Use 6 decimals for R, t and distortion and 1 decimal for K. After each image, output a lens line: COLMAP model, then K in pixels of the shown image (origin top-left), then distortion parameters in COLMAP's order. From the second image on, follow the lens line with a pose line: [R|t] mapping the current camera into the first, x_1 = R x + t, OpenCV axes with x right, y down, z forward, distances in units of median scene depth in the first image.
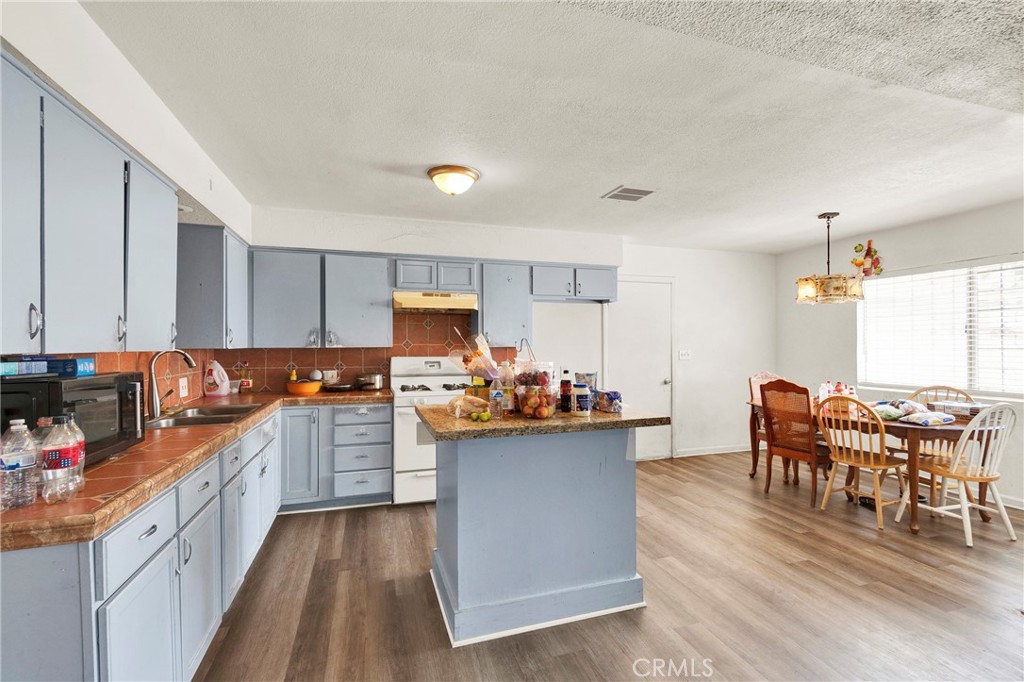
lens RADIAL K [[459.3, 0, 513.9], [0, 459.3, 345.2], [0, 0, 1]] dist [0.002103, -0.001514]
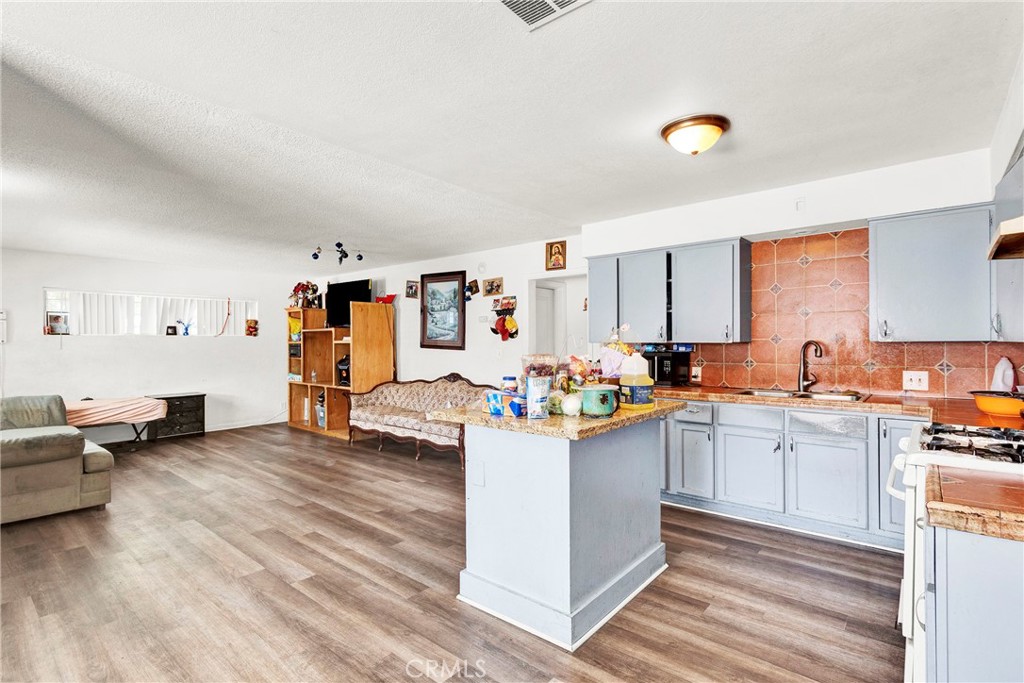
lens RADIAL K [[459.3, 0, 526.4], [0, 459.3, 339.2], [0, 0, 1]] dist [0.002103, -0.001514]
pose [[-0.821425, 0.004631, -0.570298, 0.434193], [0.007558, 0.999968, -0.002767, -0.000336], [0.570266, -0.006583, -0.821433, 1.109729]]
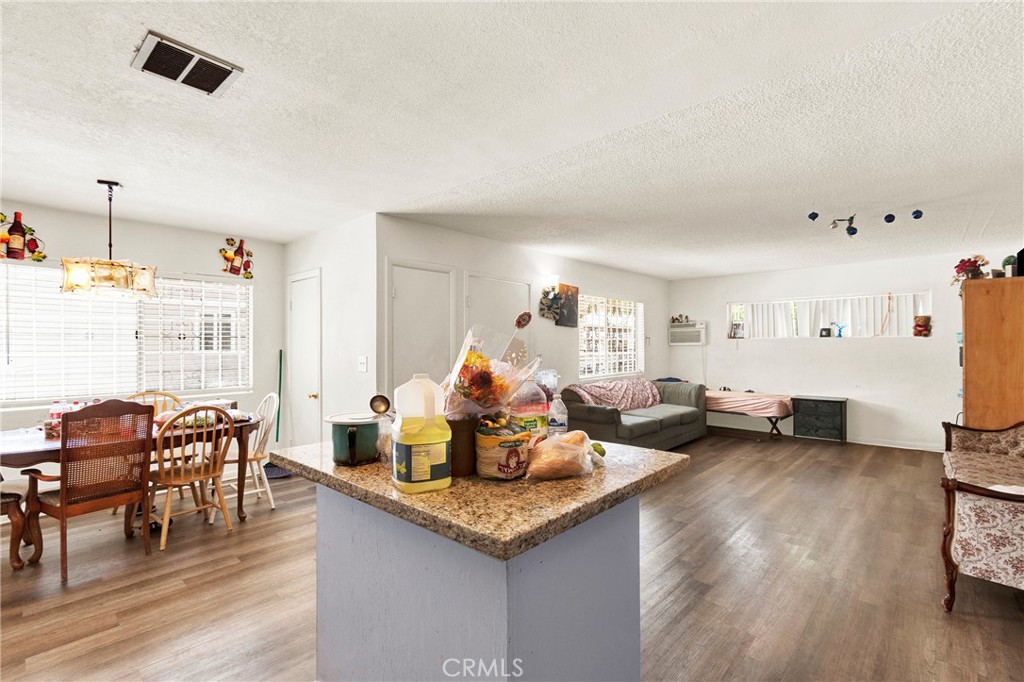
lens RADIAL K [[459.3, 0, 519.2], [0, 459.3, 342.8], [0, 0, 1]] dist [0.002103, -0.001514]
pose [[-0.508894, 0.011902, 0.860747, -0.338436], [0.007221, 0.999928, -0.009557, -0.001596], [-0.860799, 0.001351, -0.508944, 0.797042]]
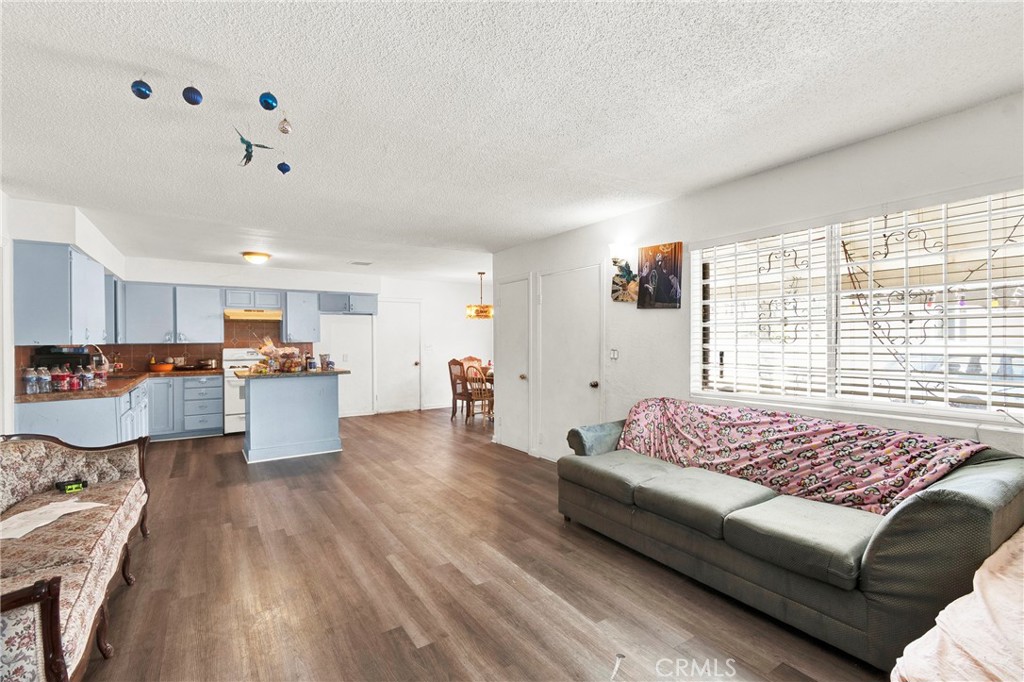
lens RADIAL K [[459.3, 0, 515.2], [0, 459.3, 344.1], [0, 0, 1]] dist [0.002103, -0.001514]
pose [[0.958182, -0.005033, 0.286116, 0.276489], [0.002793, 0.999962, 0.008237, -0.000960], [-0.286147, -0.007094, 0.958160, -0.911554]]
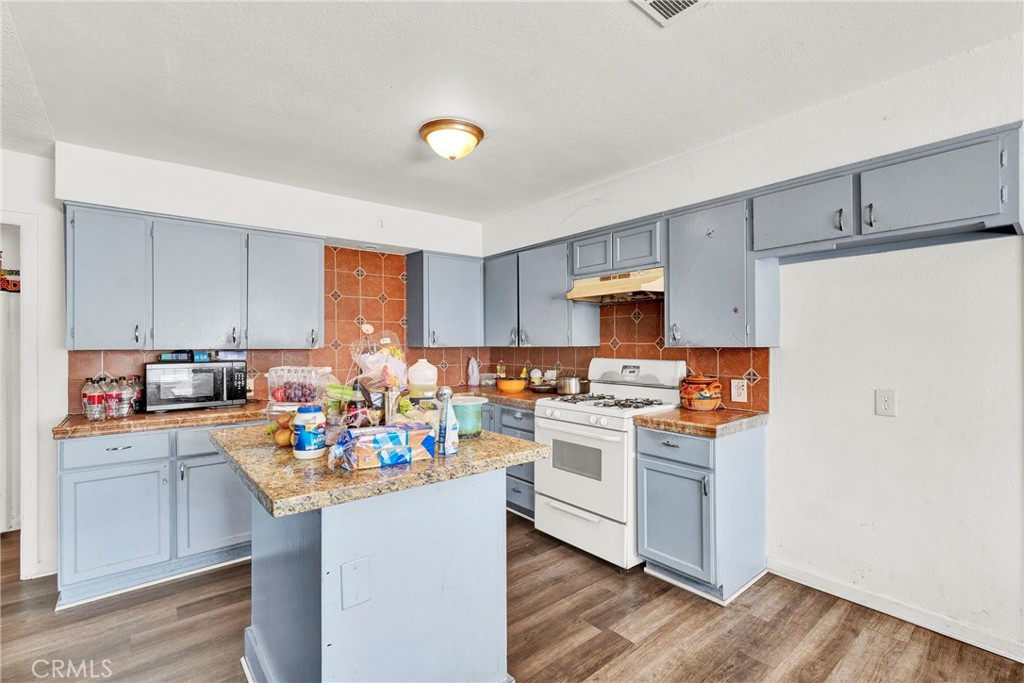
lens RADIAL K [[459.3, 0, 505.1], [0, 459.3, 345.4], [0, 0, 1]] dist [0.002103, -0.001514]
pose [[0.367541, 0.001238, -0.930006, 0.492477], [0.002871, 0.999993, 0.002466, -0.000254], [0.930003, -0.003576, 0.367535, 0.592407]]
